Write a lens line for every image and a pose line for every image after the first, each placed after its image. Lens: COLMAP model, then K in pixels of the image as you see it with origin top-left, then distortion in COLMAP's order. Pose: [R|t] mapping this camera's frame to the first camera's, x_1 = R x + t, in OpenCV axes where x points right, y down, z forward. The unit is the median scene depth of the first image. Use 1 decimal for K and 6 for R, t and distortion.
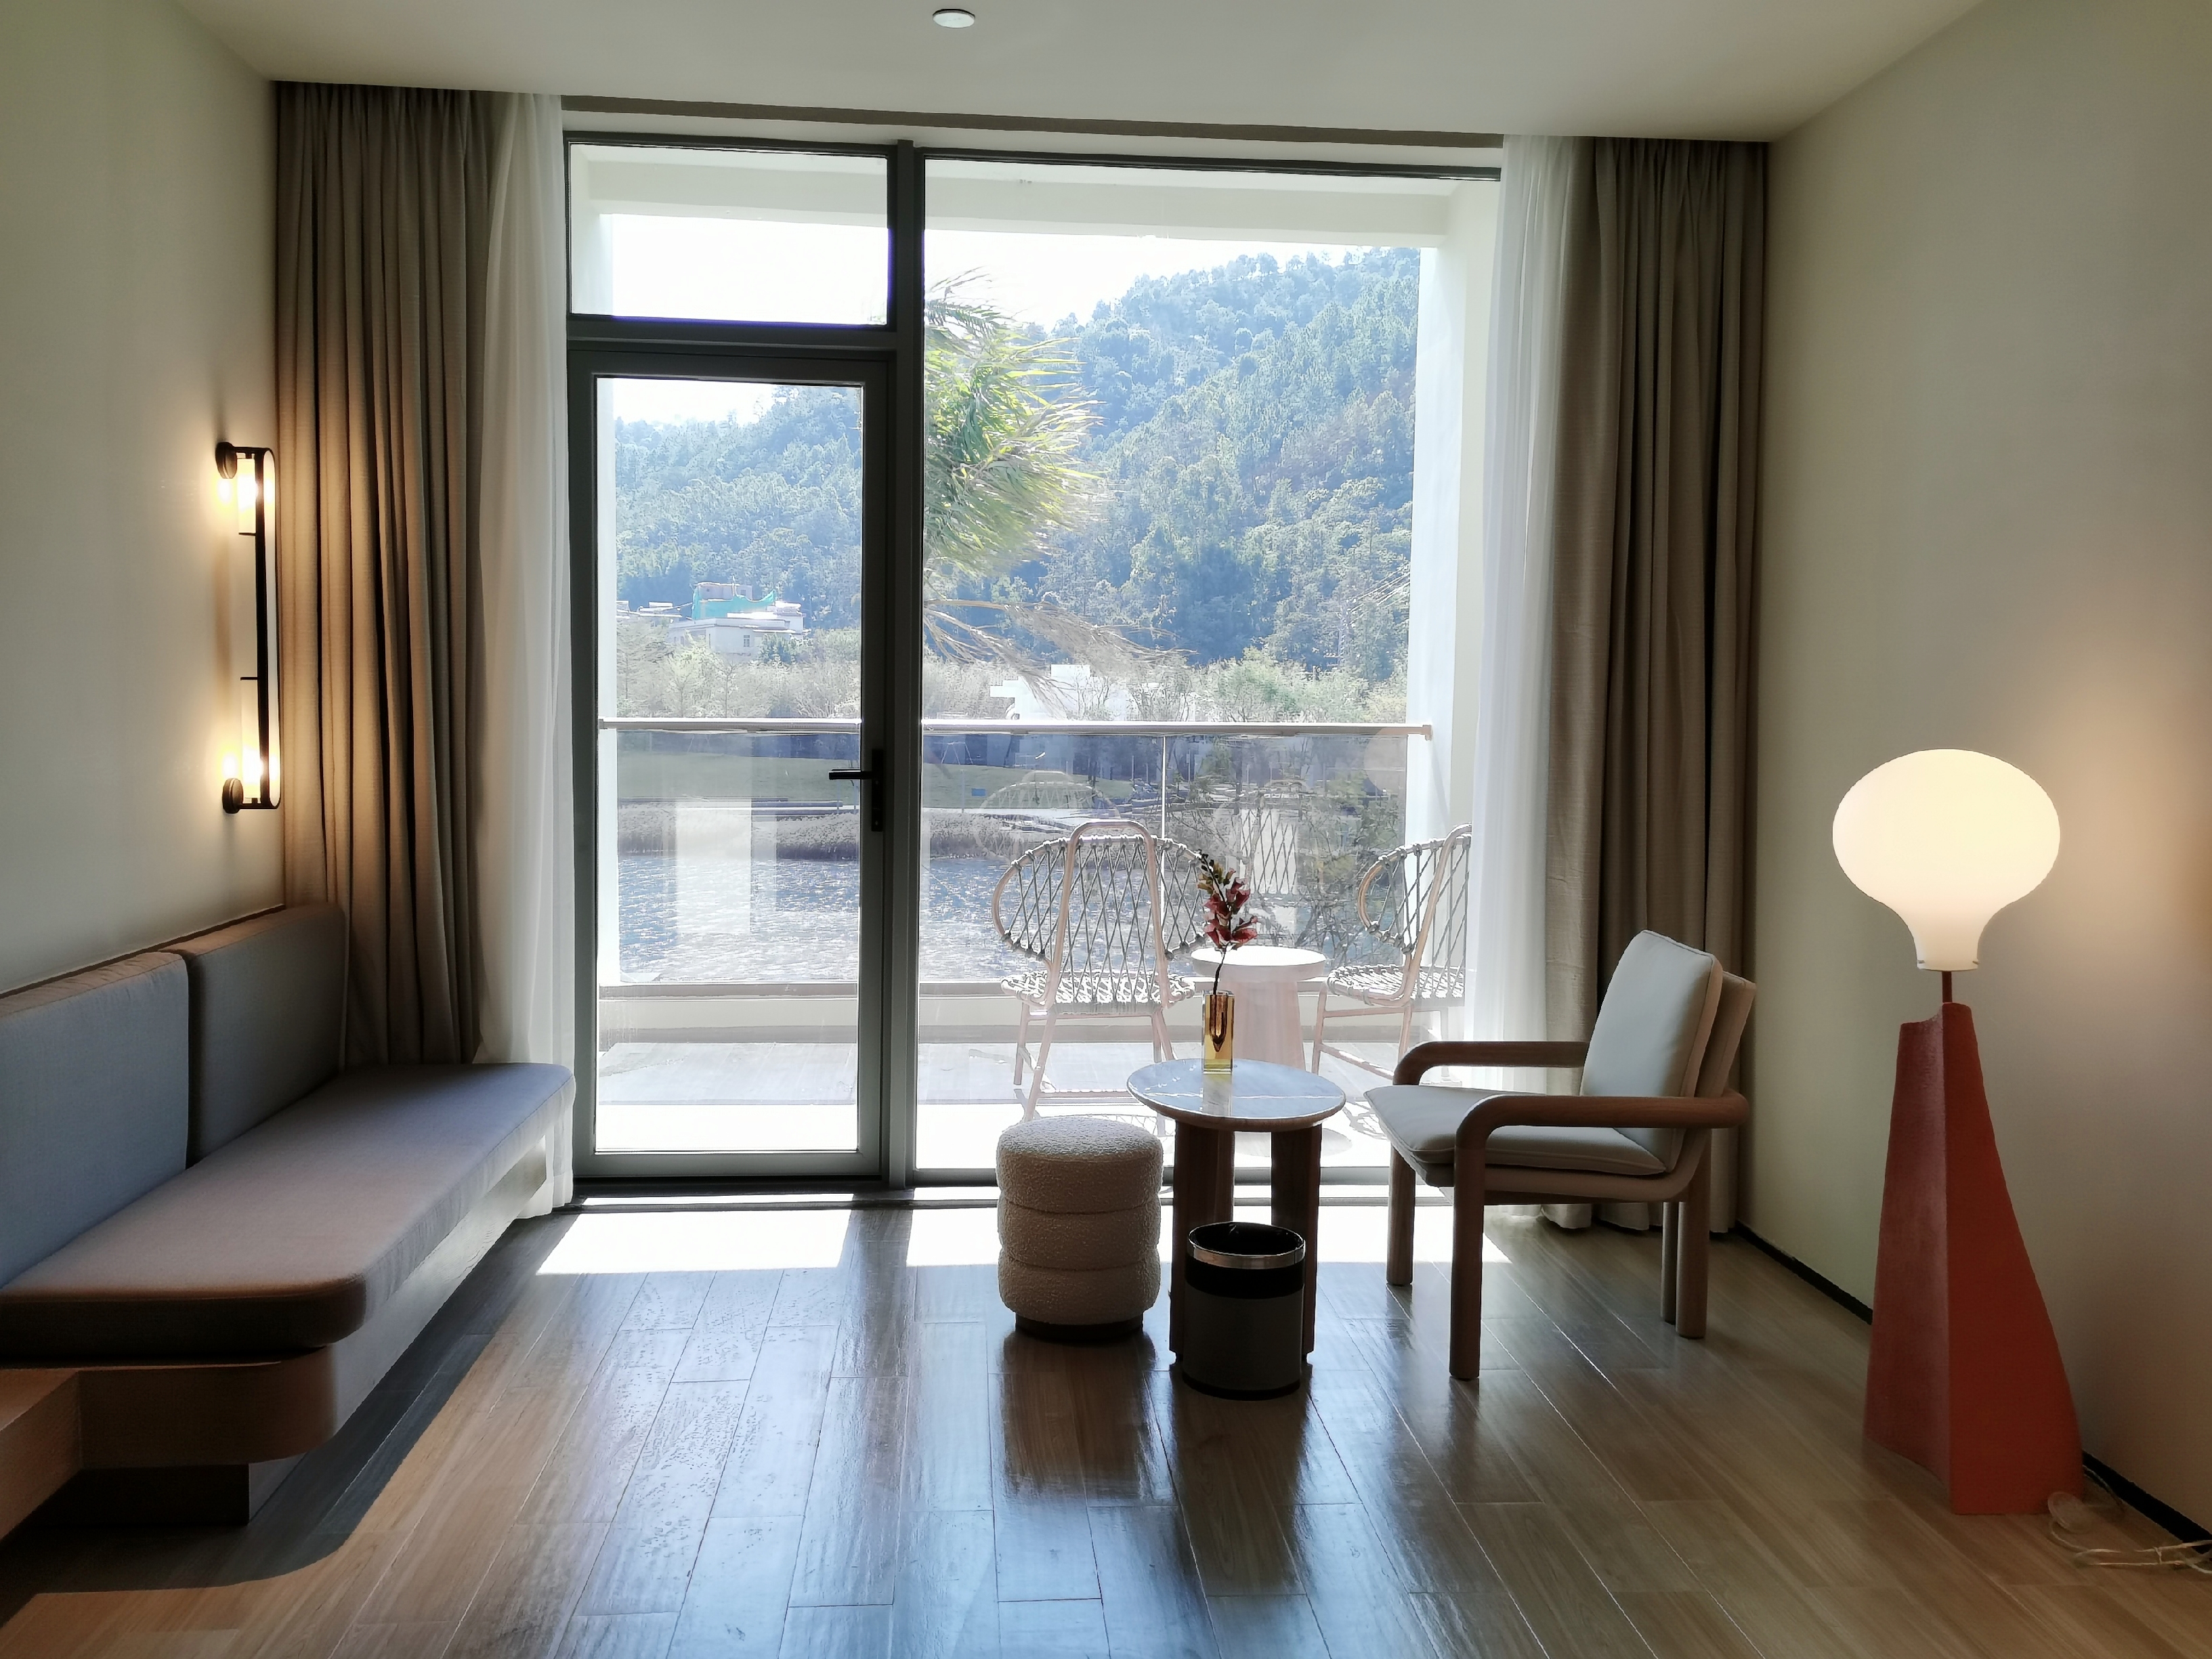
lens RADIAL K [[1856.4, 0, 1108.6], [0, 1856.4, 814.3], [0, 0, 1]] dist [0.048869, 0.002818]
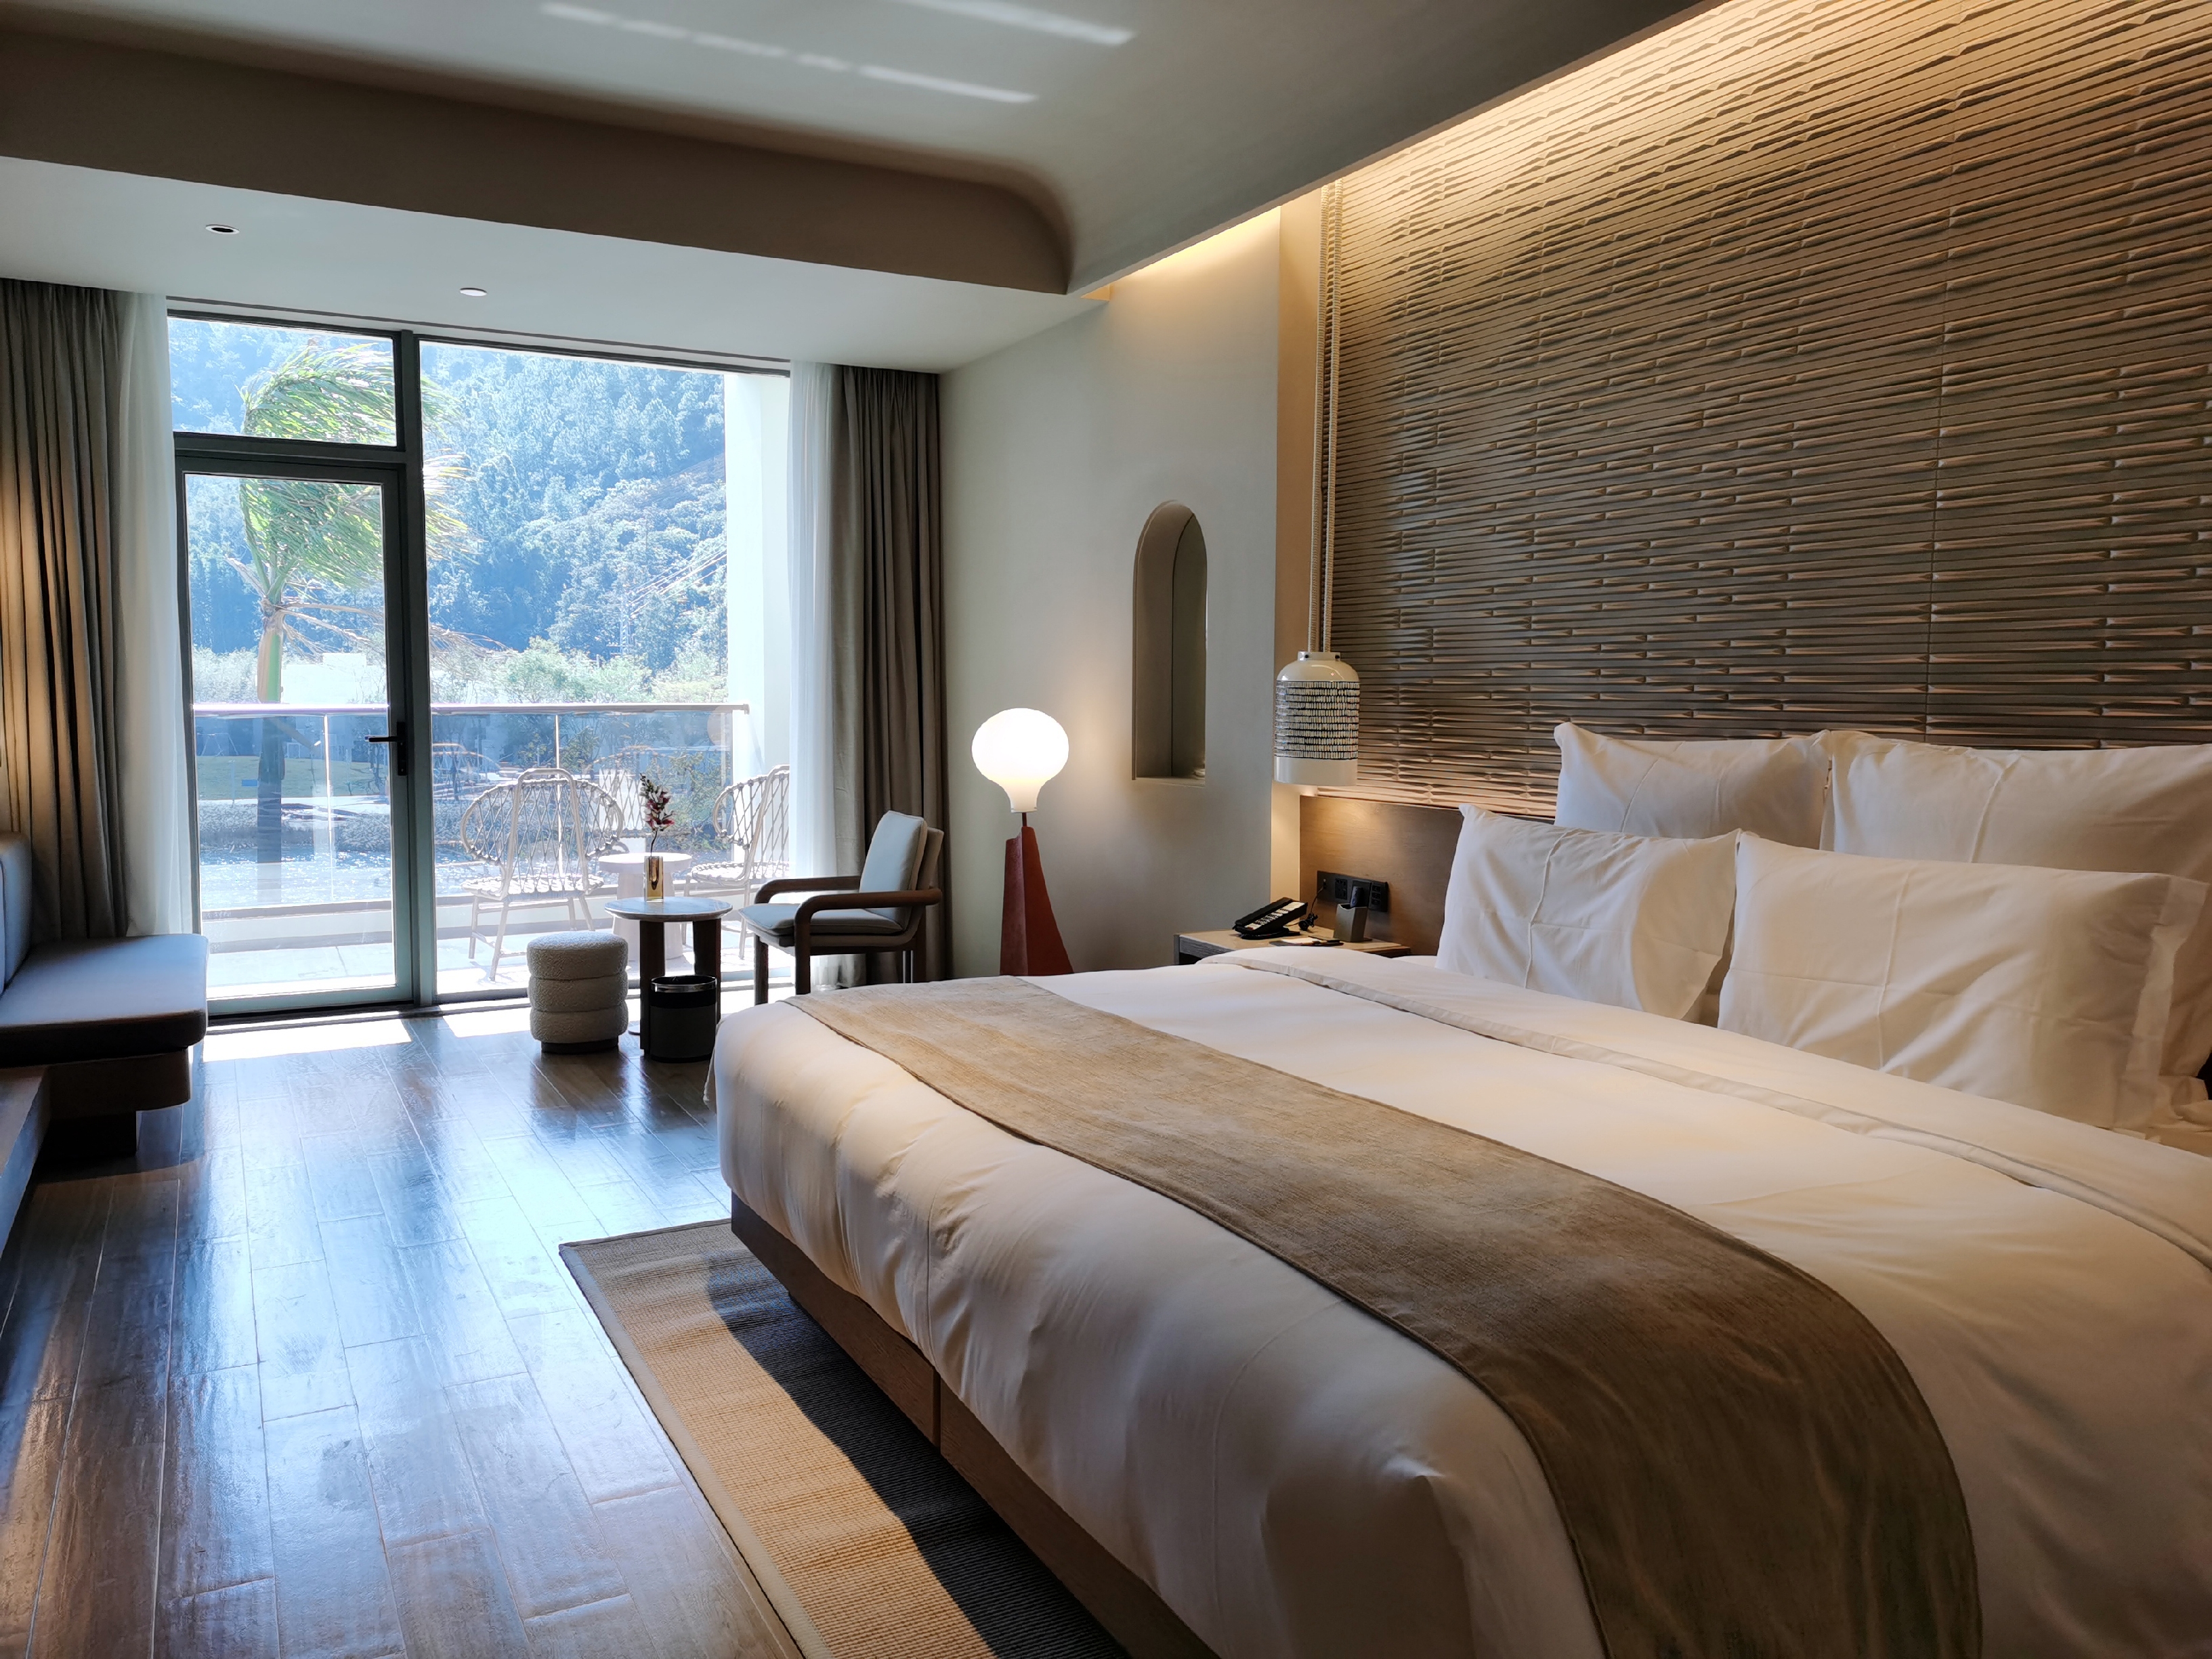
lens RADIAL K [[1856.4, 0, 1108.6], [0, 1856.4, 814.3], [0, 0, 1]] dist [0.048869, 0.002818]
pose [[0.924768, -0.039005, 0.378527, -0.171401], [0.035771, 0.999239, 0.015574, 0.037416], [-0.378846, -0.000862, 0.925459, -0.648200]]
